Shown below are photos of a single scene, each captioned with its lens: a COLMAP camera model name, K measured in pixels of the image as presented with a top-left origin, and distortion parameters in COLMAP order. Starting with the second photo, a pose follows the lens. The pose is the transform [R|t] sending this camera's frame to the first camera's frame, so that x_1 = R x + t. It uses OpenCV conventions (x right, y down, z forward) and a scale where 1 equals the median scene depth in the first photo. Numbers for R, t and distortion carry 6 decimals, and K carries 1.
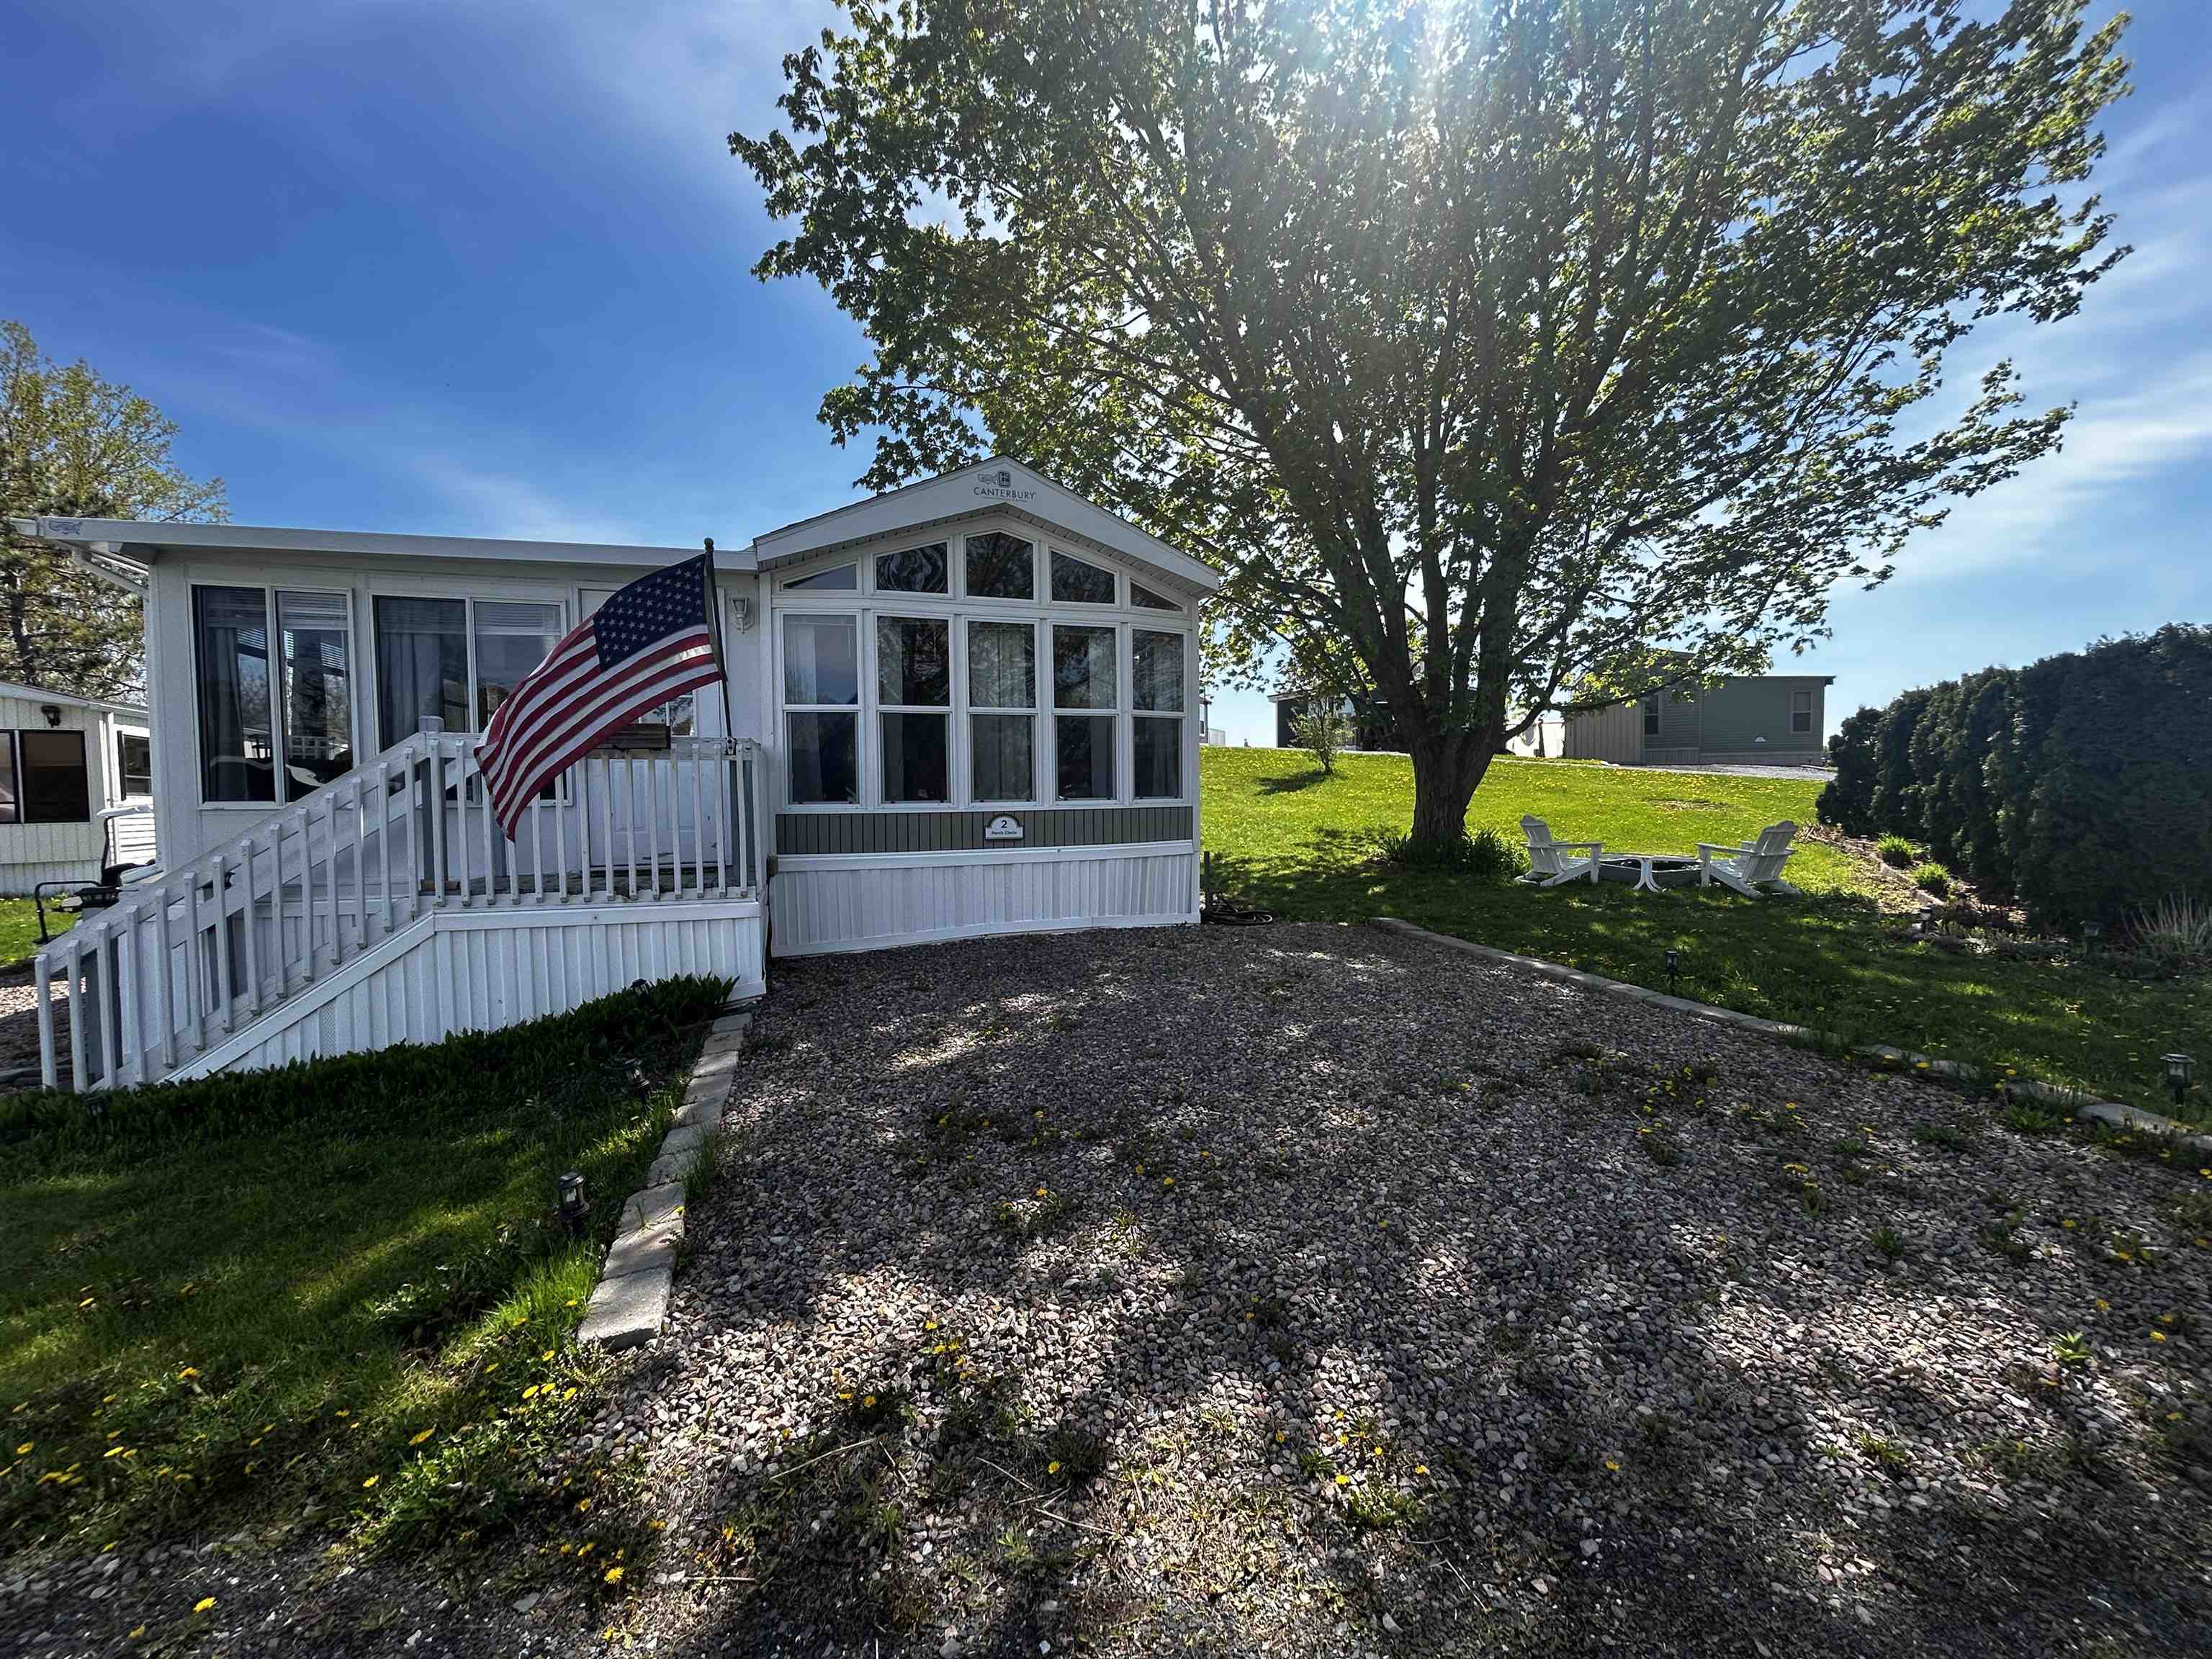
lens RADIAL K [[891.3, 0, 1104.1], [0, 891.3, 826.2], [0, 0, 1]] dist [0.001507, -0.000423]
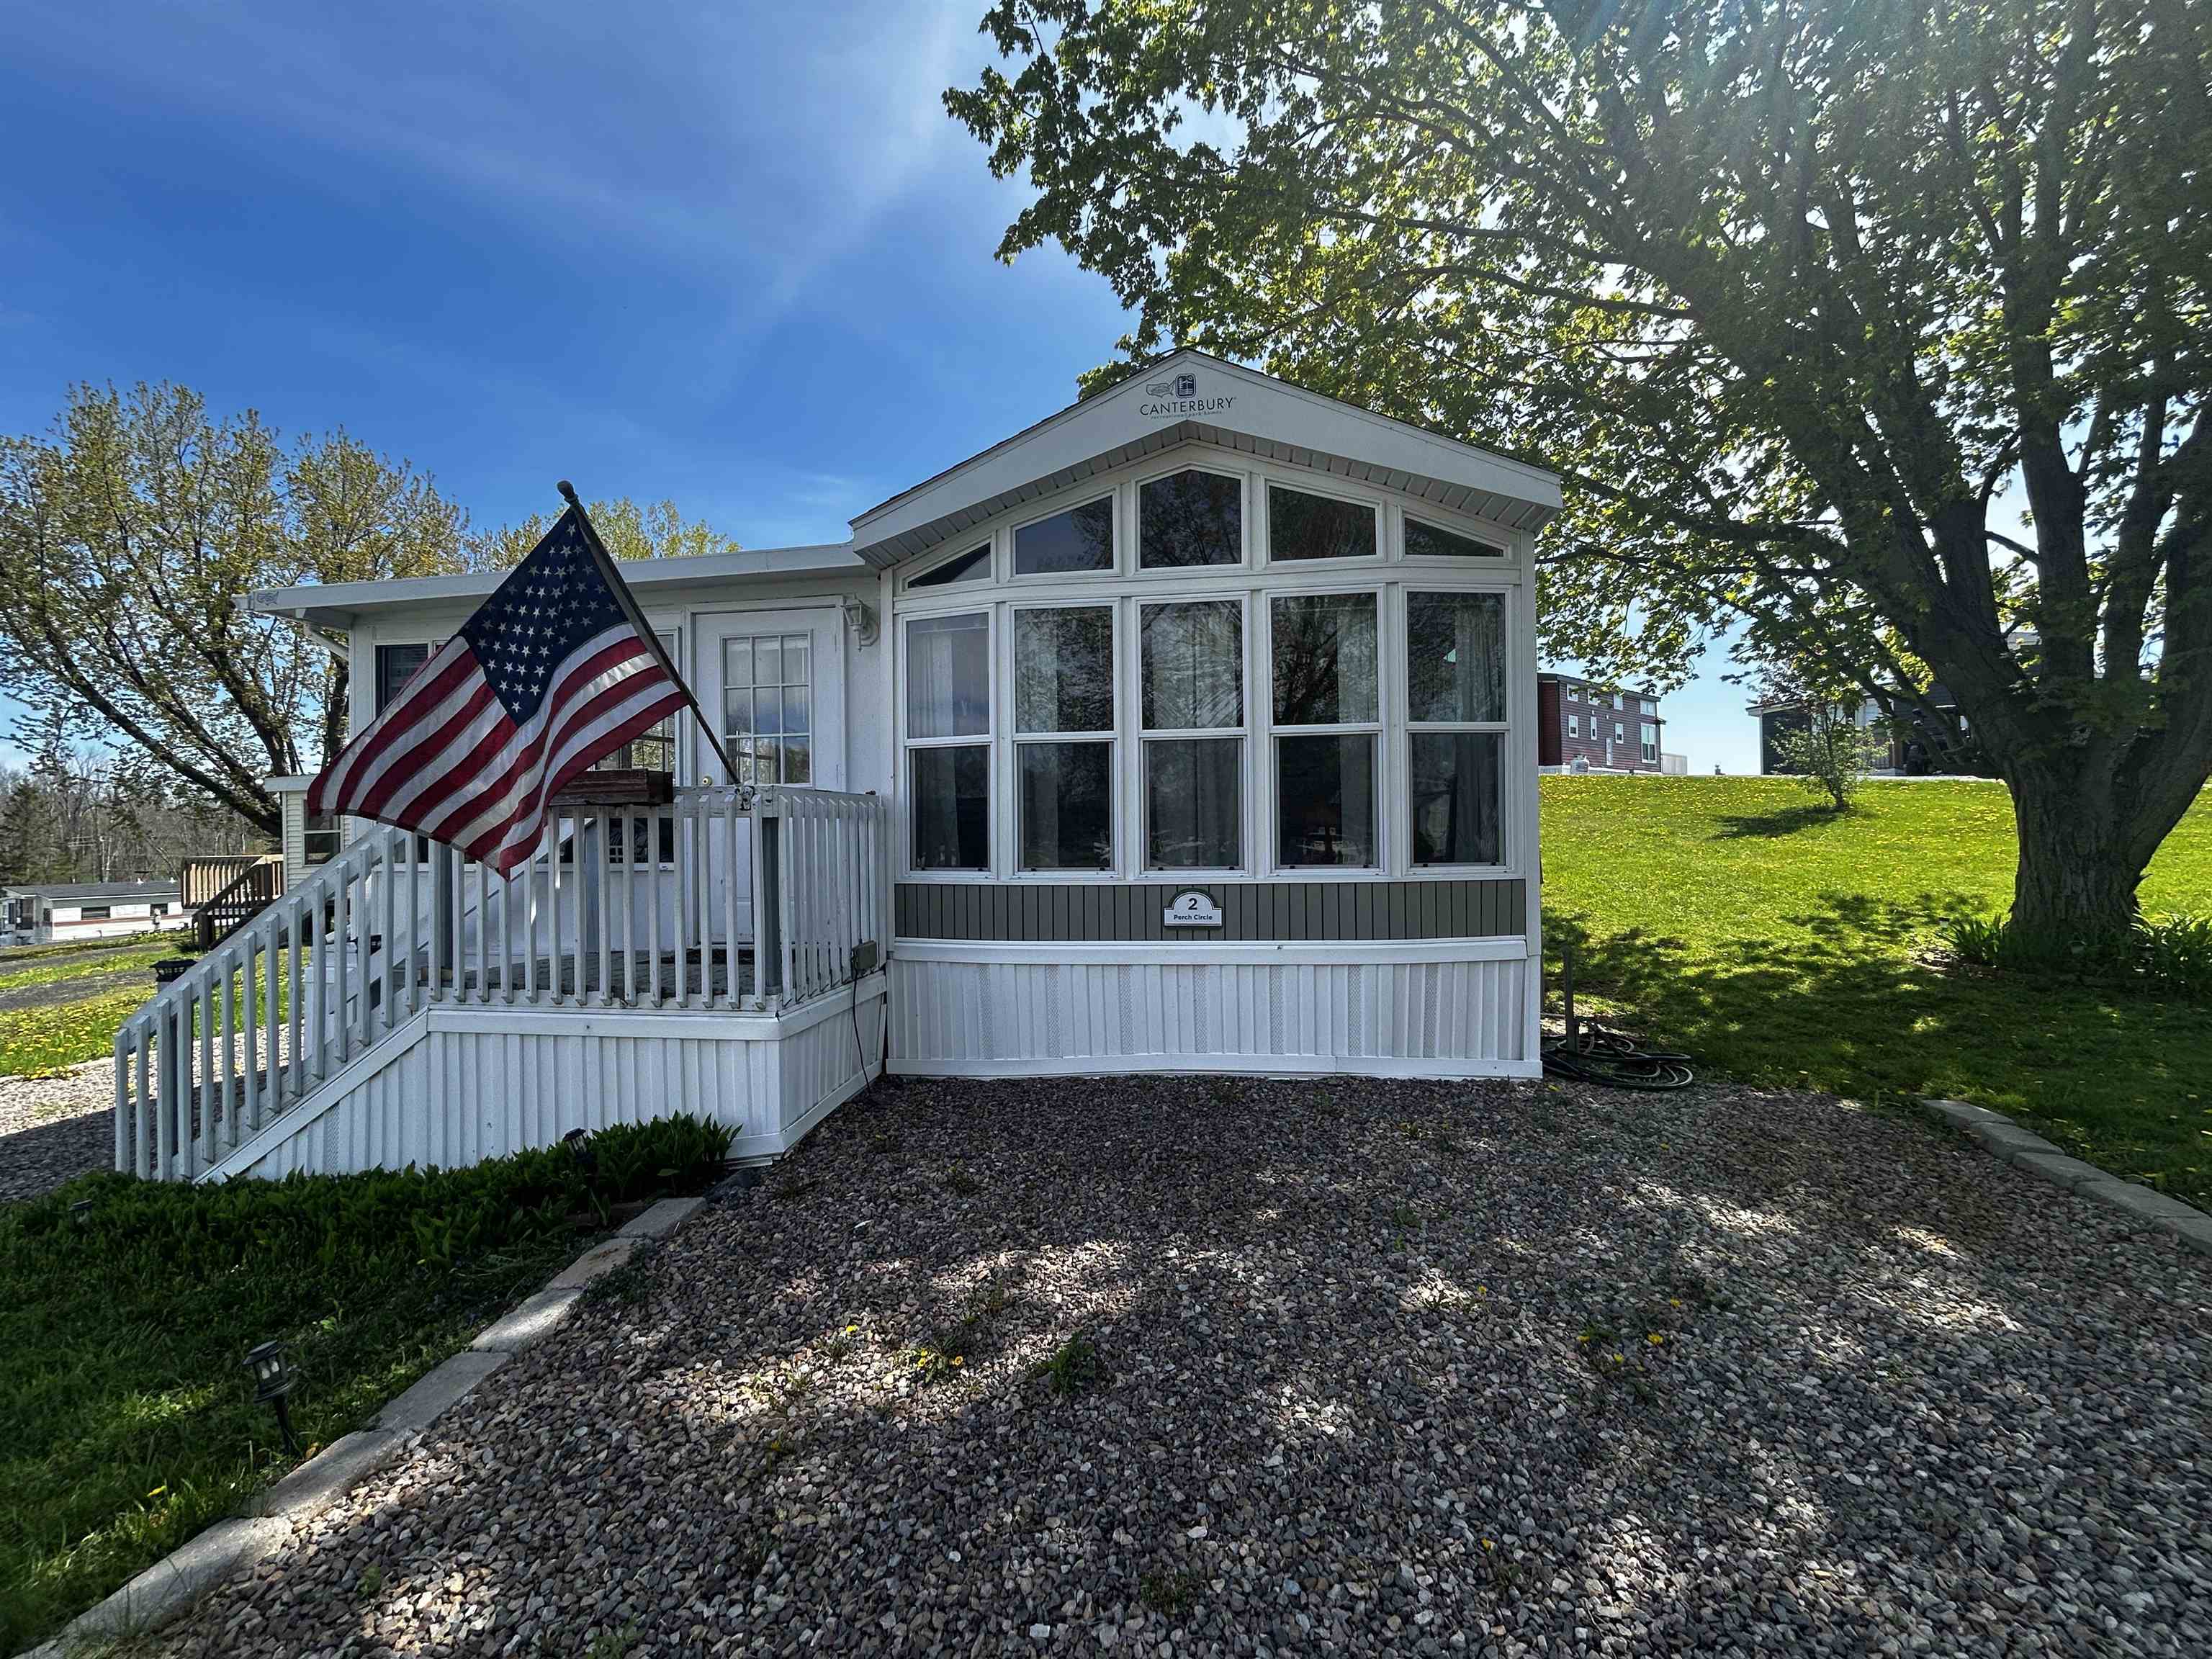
lens RADIAL K [[891.3, 0, 1109.3], [0, 891.3, 826.5], [0, 0, 1]] dist [0.001507, -0.000423]
pose [[0.900006, -0.004852, -0.435850, 0.116845], [-0.013720, 0.999127, -0.039454, -0.032039], [0.435661, 0.041489, 0.899154, 0.367636]]
